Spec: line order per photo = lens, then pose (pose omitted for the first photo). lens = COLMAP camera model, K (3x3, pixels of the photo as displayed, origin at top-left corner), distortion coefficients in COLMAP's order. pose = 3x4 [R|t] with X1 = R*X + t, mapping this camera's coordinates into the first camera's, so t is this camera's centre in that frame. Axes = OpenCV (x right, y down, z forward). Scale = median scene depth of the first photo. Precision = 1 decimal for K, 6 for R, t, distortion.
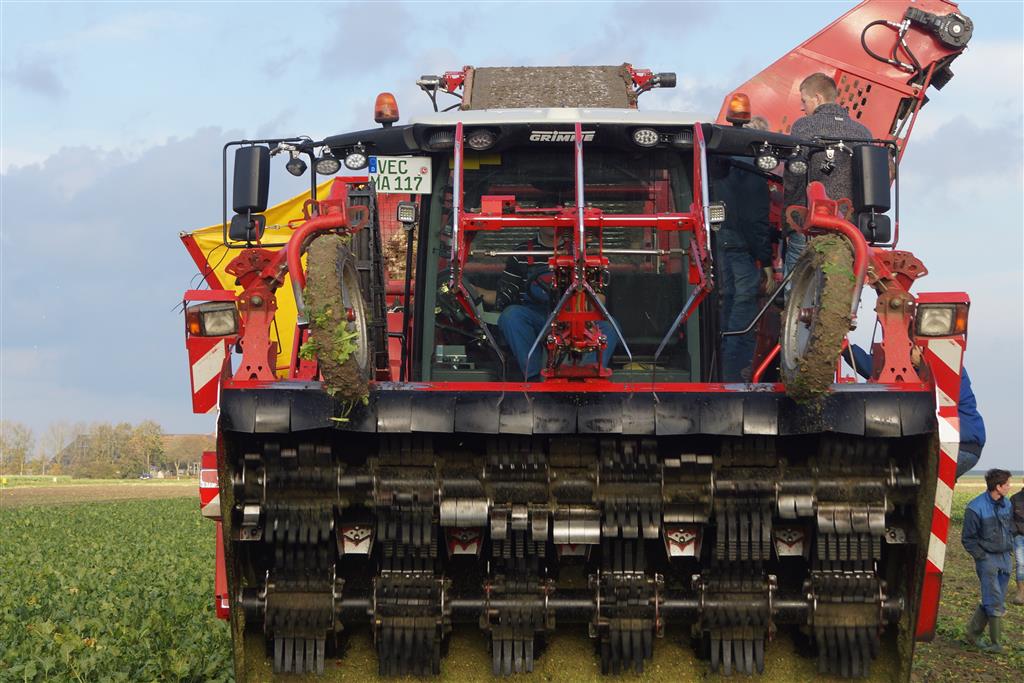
lens RADIAL K [[2240.0, 0, 512.0], [0, 2240.0, 341.5], [0, 0, 1]] dist [-0.046674, -0.054125]
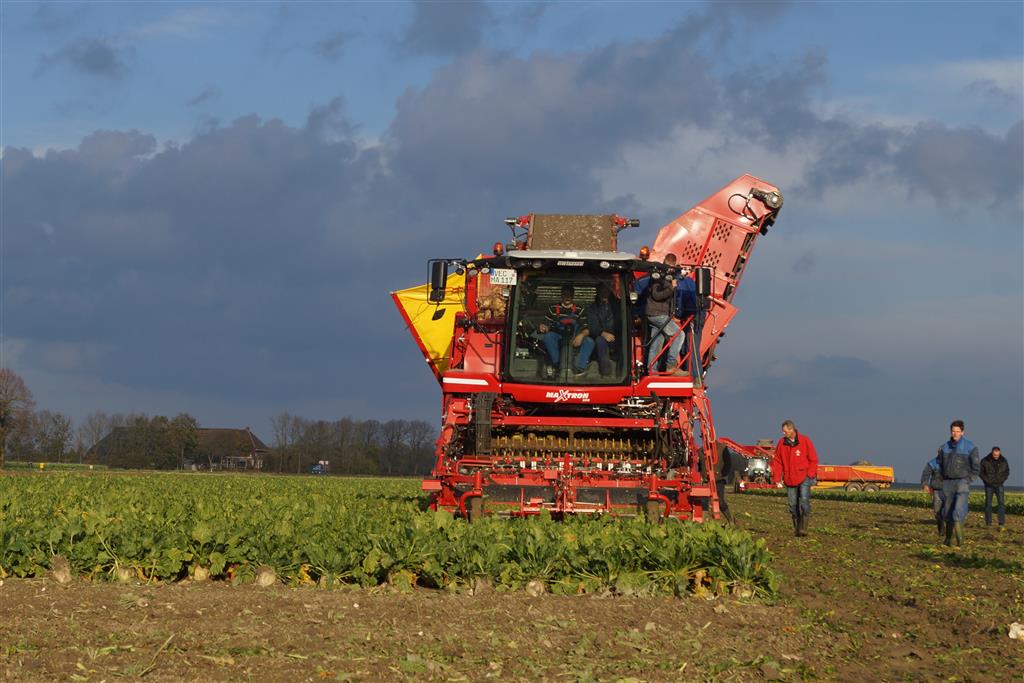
lens RADIAL K [[2240.0, 0, 512.0], [0, 2240.0, 341.5], [0, 0, 1]] dist [-0.046674, -0.054125]
pose [[0.999365, 0.024540, -0.025839, 0.022532], [-0.024729, 0.999670, -0.007005, 0.011485], [0.025659, 0.007640, 0.999642, -1.374450]]
